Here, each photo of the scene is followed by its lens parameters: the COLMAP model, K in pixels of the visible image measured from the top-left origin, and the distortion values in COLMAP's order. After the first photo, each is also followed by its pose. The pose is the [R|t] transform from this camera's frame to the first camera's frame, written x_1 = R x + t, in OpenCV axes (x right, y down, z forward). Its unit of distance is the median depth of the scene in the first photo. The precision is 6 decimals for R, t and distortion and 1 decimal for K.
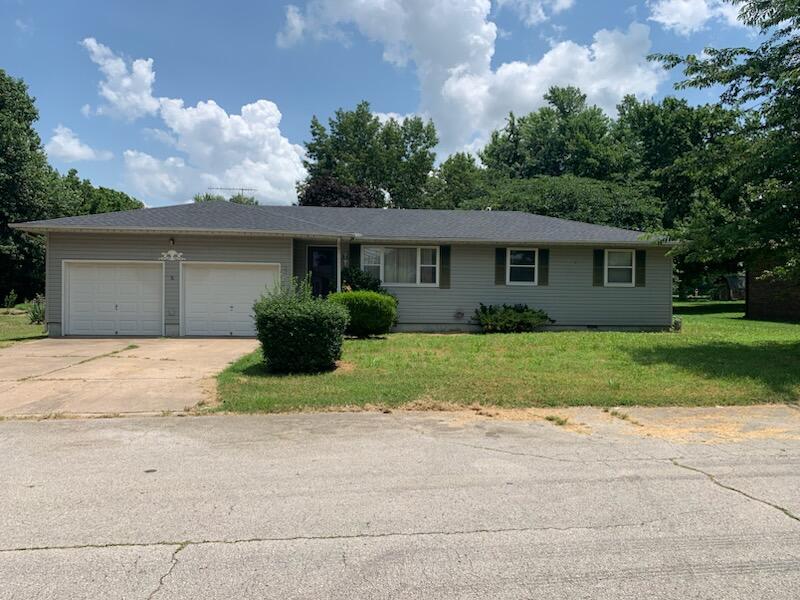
lens RADIAL K [[617.6, 0, 400.0], [0, 617.6, 300.0], [0, 0, 1]] dist [0.002207, 0.111517]
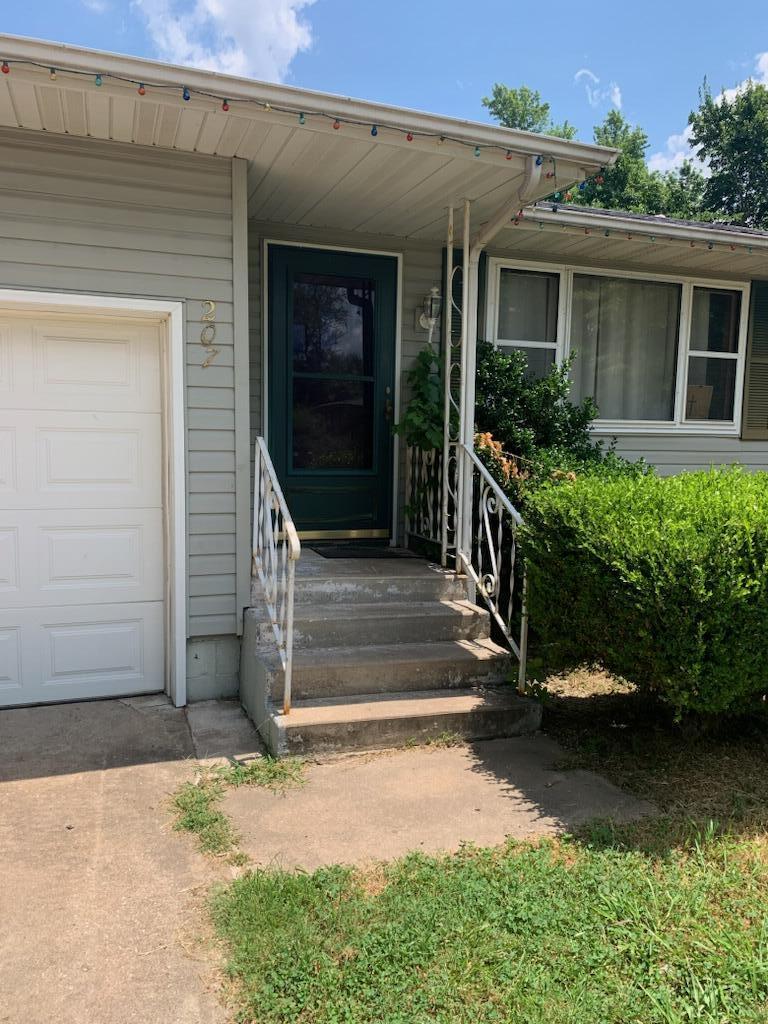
lens RADIAL K [[790.6, 0, 384.0], [0, 790.6, 512.0], [0, 0, 1]] dist [0.002207, 0.111517]
pose [[0.966113, -0.020518, 0.257303, -0.181500], [-0.003969, 0.995537, 0.094286, -0.019828], [-0.258089, -0.092112, 0.961720, 0.698923]]
